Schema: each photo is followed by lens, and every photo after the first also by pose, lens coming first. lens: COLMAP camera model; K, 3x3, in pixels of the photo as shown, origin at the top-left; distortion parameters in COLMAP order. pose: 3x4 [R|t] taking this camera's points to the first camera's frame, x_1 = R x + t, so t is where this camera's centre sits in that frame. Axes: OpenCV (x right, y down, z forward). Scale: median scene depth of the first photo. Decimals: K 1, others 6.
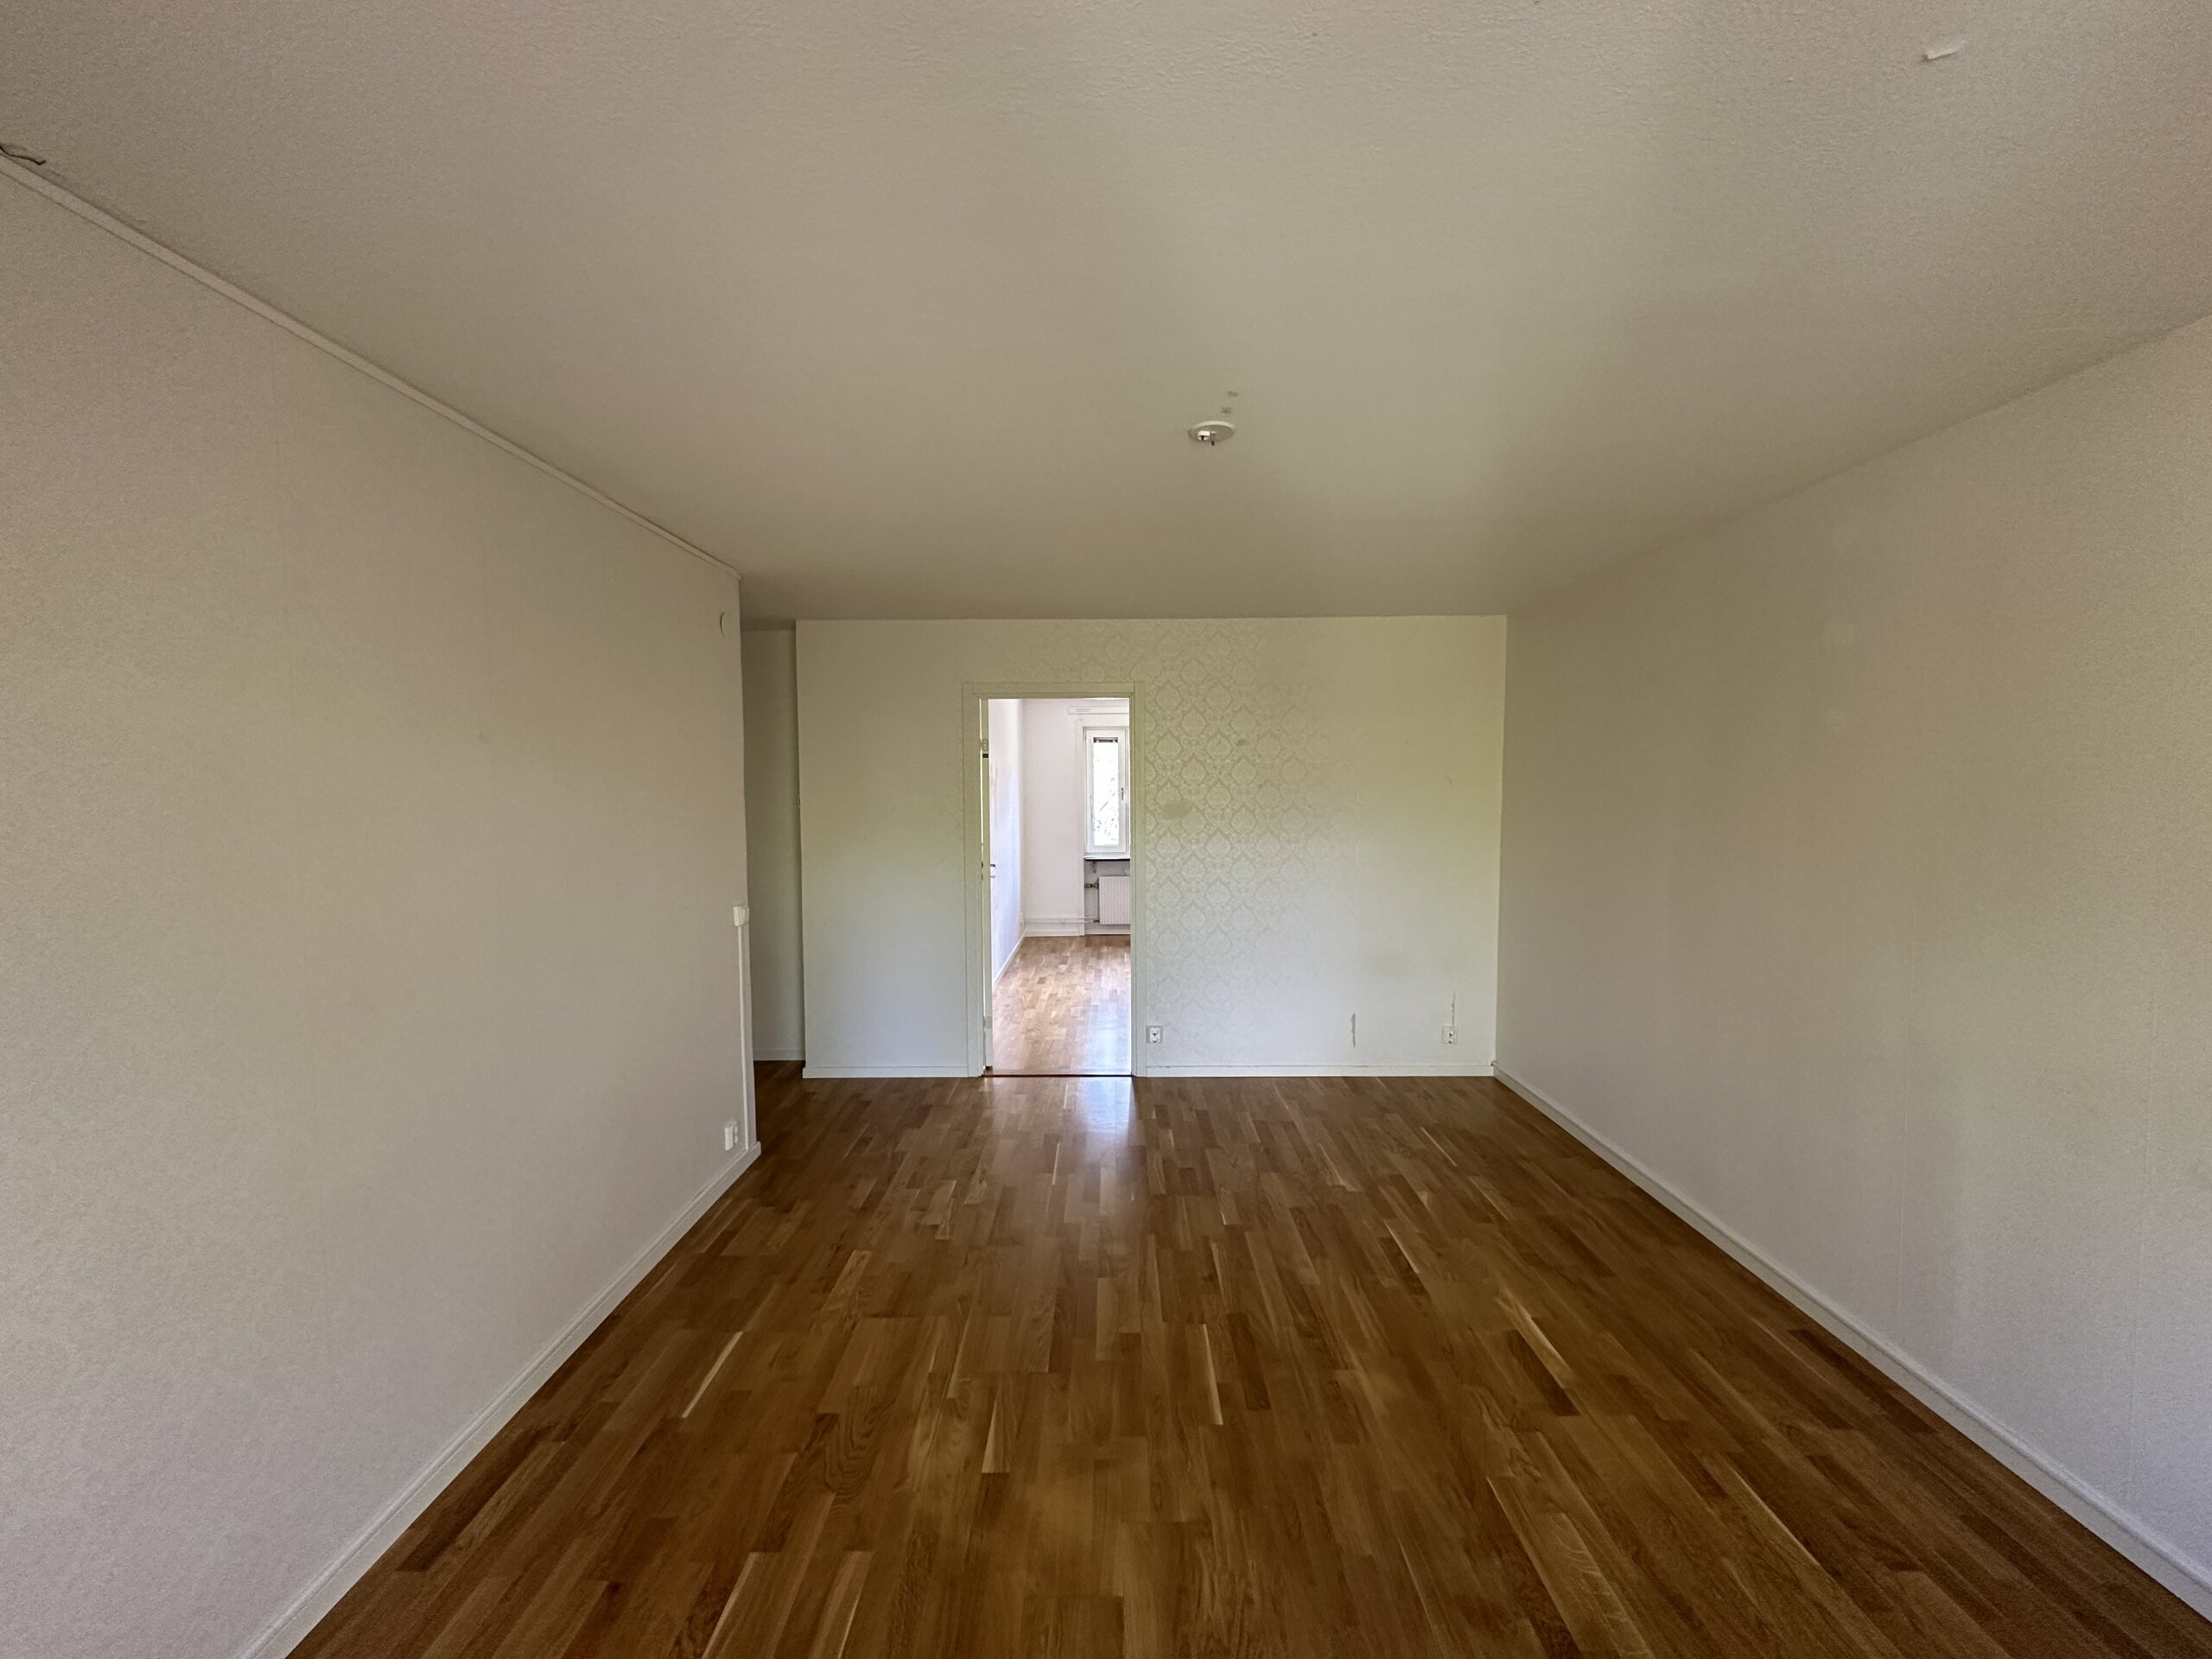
lens RADIAL K [[881.1, 0, 1109.0], [0, 881.1, 826.9], [0, 0, 1]] dist [-0.002714, 0.000263]
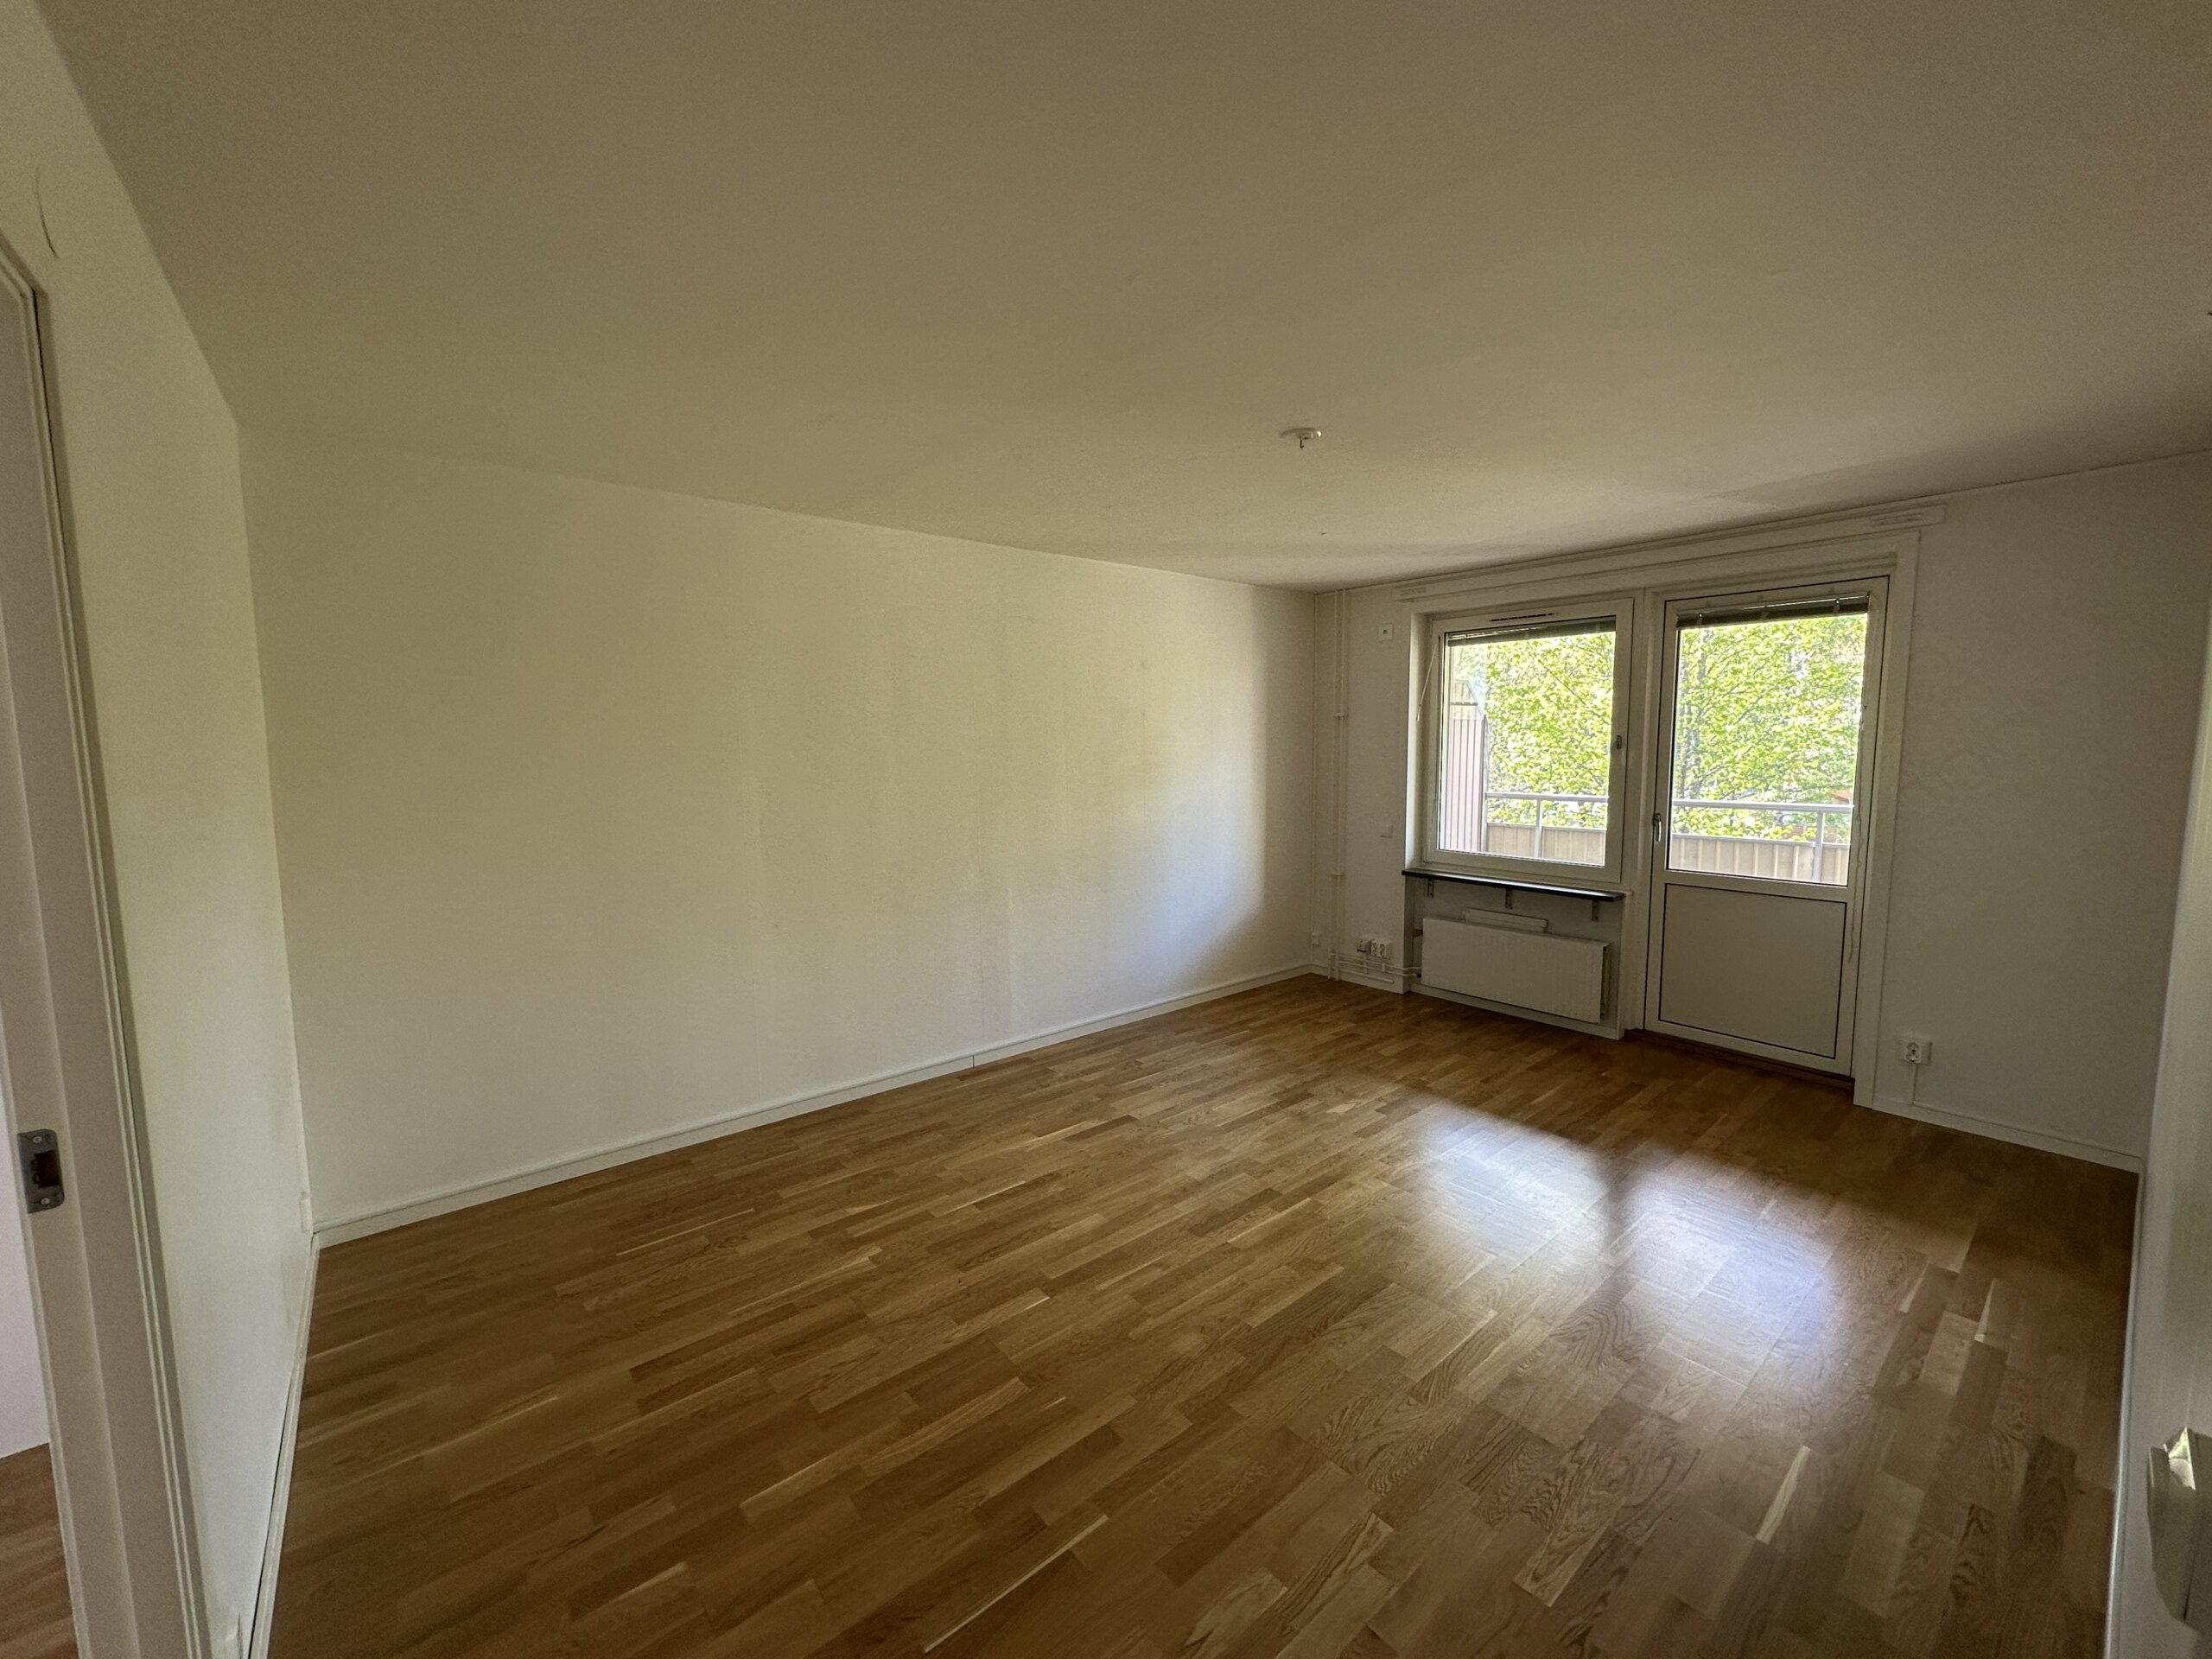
lens RADIAL K [[881.1, 0, 1109.0], [0, 881.1, 826.9], [0, 0, 1]] dist [-0.002714, 0.000263]
pose [[-0.640941, -0.067569, 0.764610, -0.511268], [0.048164, 0.990615, 0.127915, -0.060539], [-0.766077, 0.118813, -0.631672, 1.535652]]
